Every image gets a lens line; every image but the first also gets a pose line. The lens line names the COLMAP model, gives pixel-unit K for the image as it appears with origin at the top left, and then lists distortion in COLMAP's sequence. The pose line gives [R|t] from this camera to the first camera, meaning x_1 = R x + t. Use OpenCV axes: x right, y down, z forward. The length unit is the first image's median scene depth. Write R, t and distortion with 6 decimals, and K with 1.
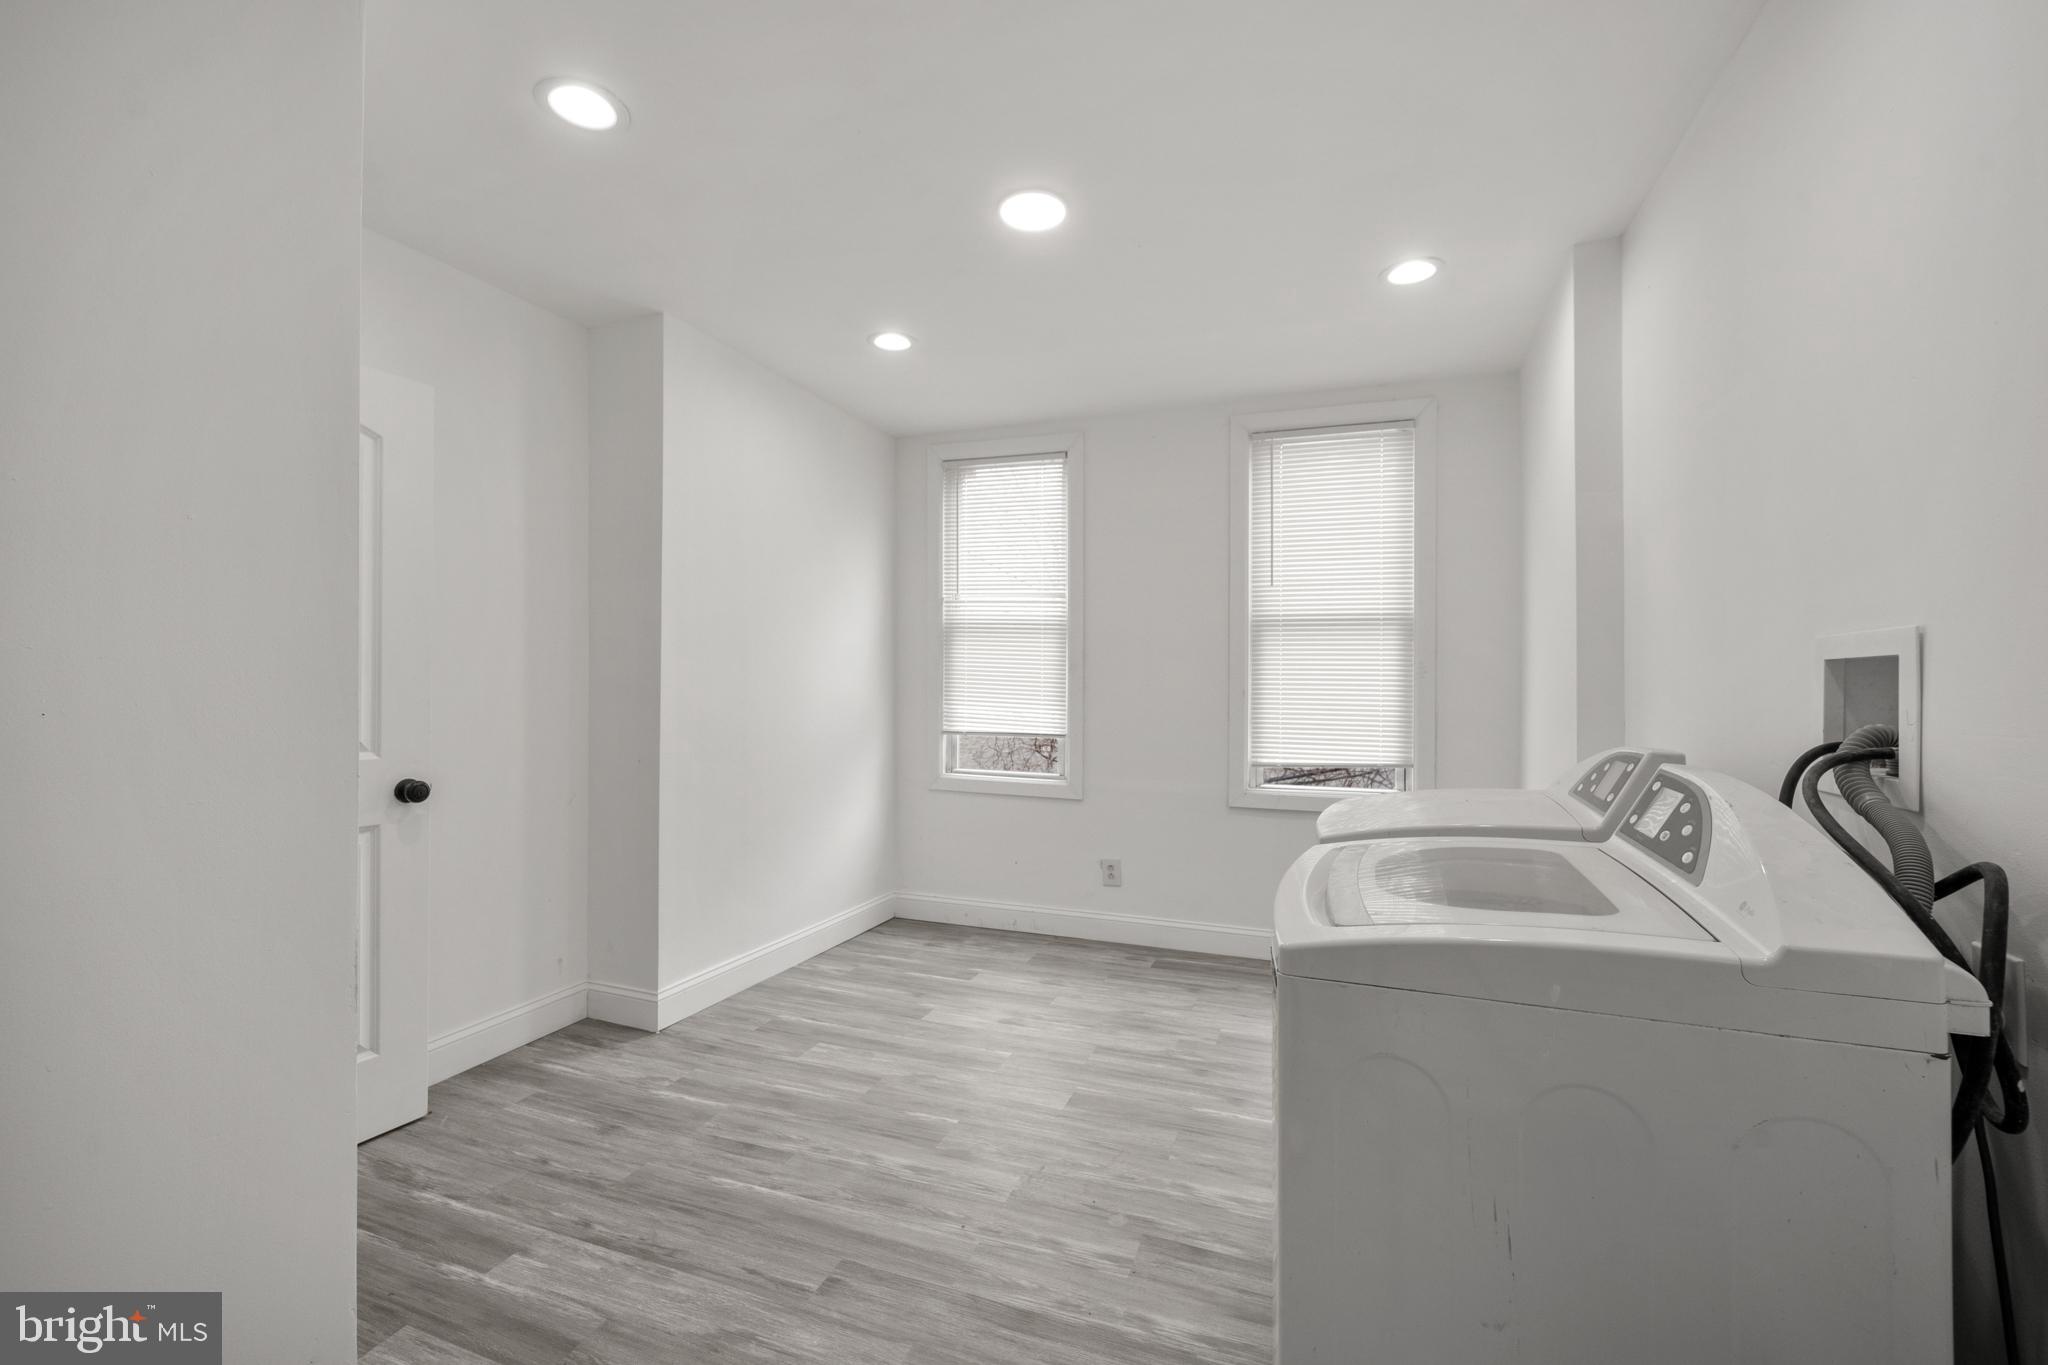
lens RADIAL K [[846.8, 0, 1034.0], [0, 846.8, 691.0], [0, 0, 1]] dist [-0.002059, -0.002384]
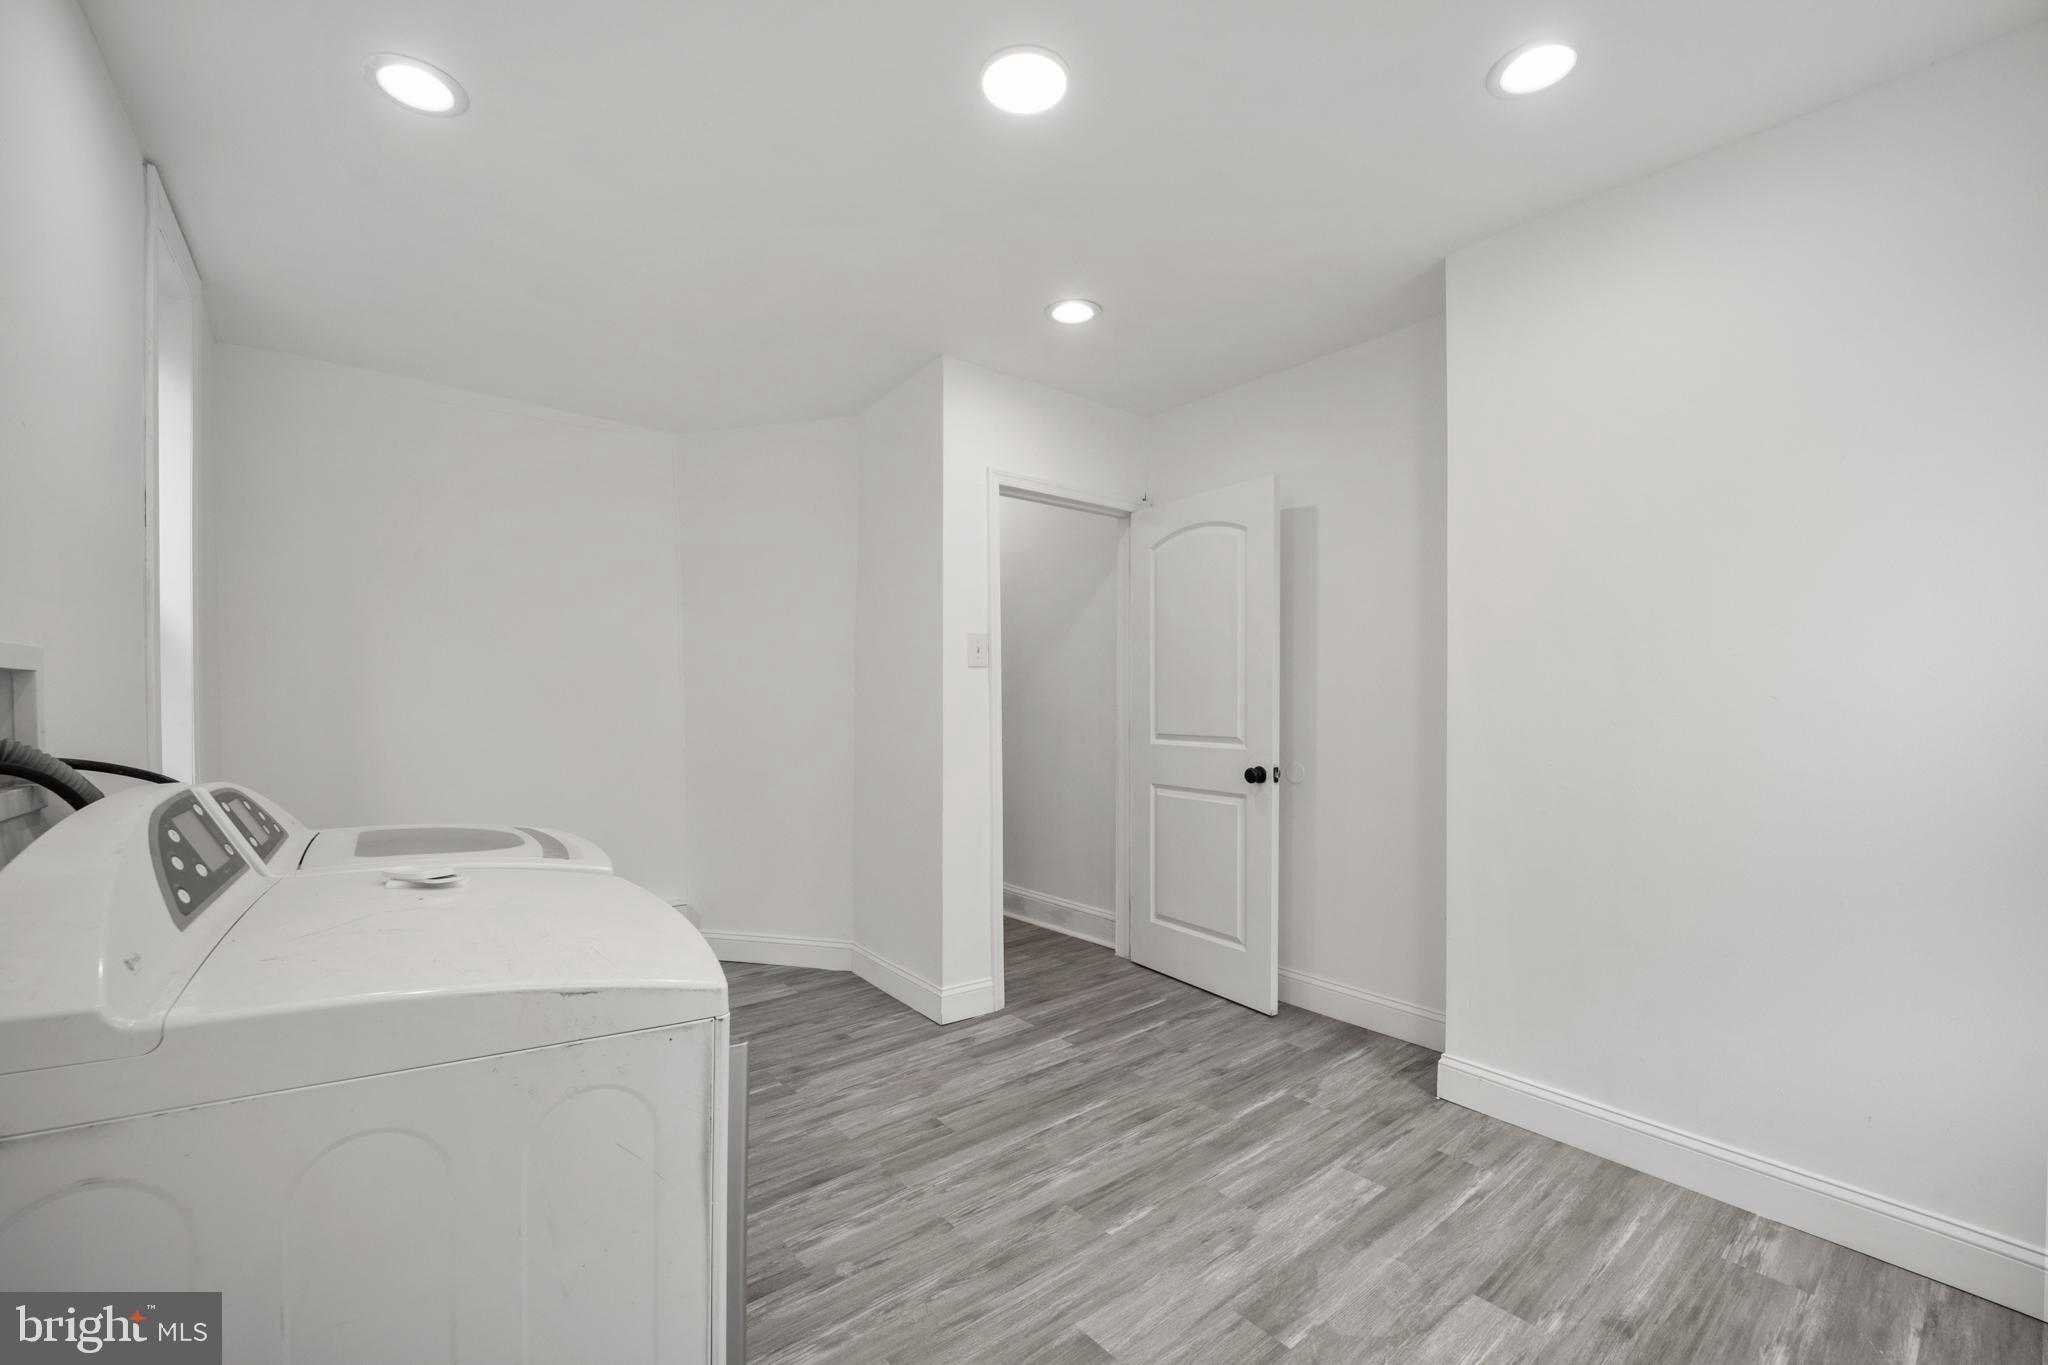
lens RADIAL K [[846.8, 0, 1005.8], [0, 846.8, 689.0], [0, 0, 1]] dist [-0.002059, -0.002384]
pose [[-0.533032, -0.010660, -0.846028, 0.528582], [0.000866, 0.999913, -0.013145, -0.005074], [0.846094, -0.007739, -0.532977, 1.085461]]
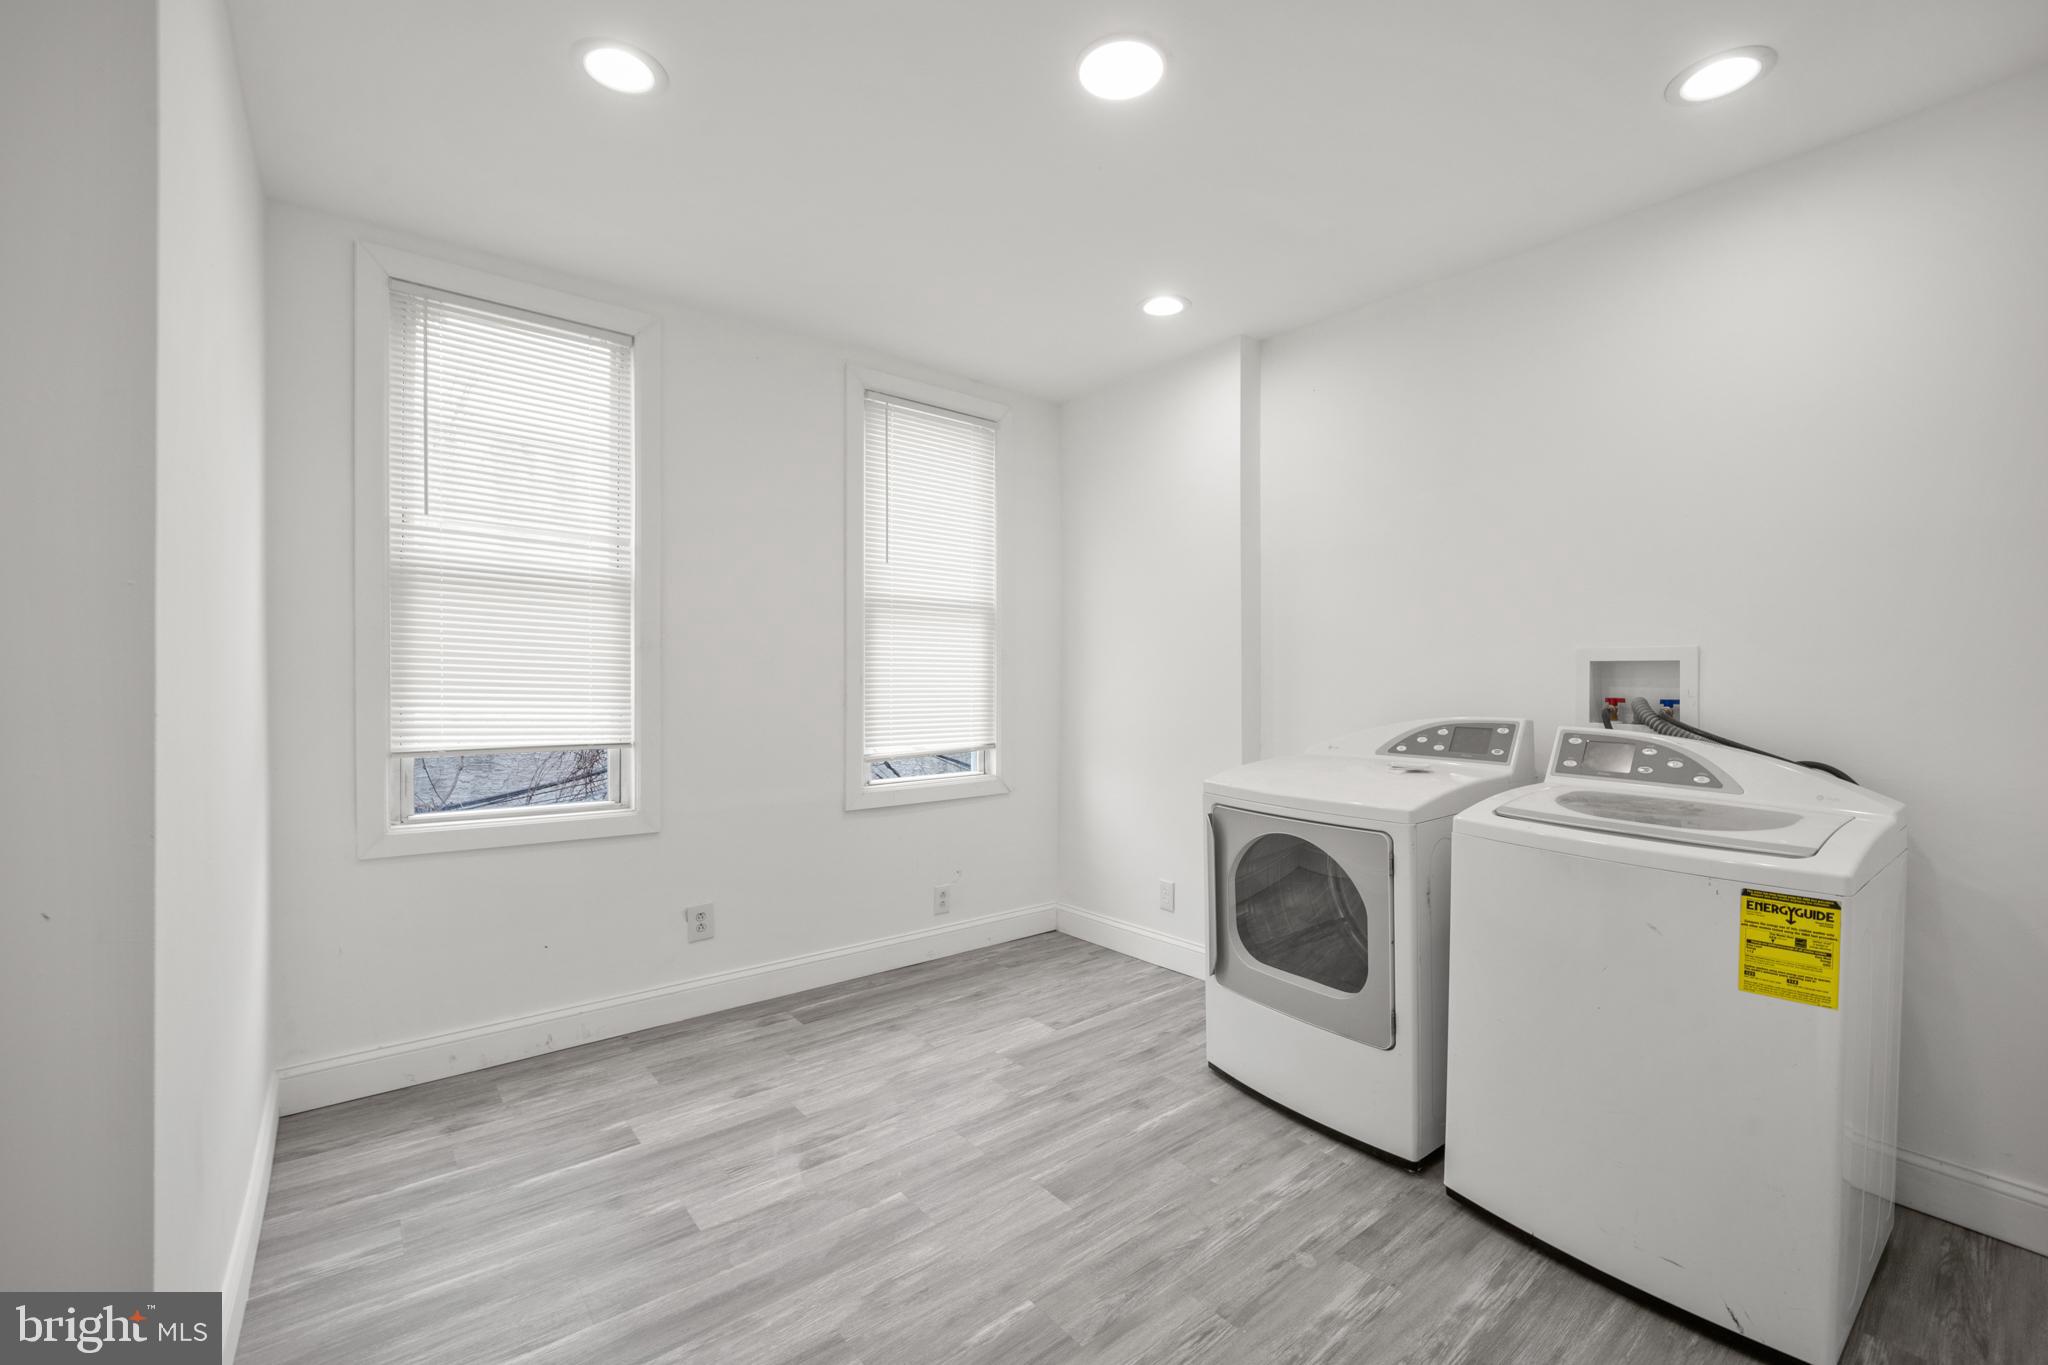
lens RADIAL K [[846.8, 0, 1024.0], [0, 846.8, 671.7], [0, 0, 1]] dist [-0.002059, -0.002384]
pose [[0.519106, -0.003568, 0.854703, -0.552317], [0.001973, 0.999994, 0.002976, -0.011577], [-0.854708, 0.000141, 0.519109, 0.513723]]
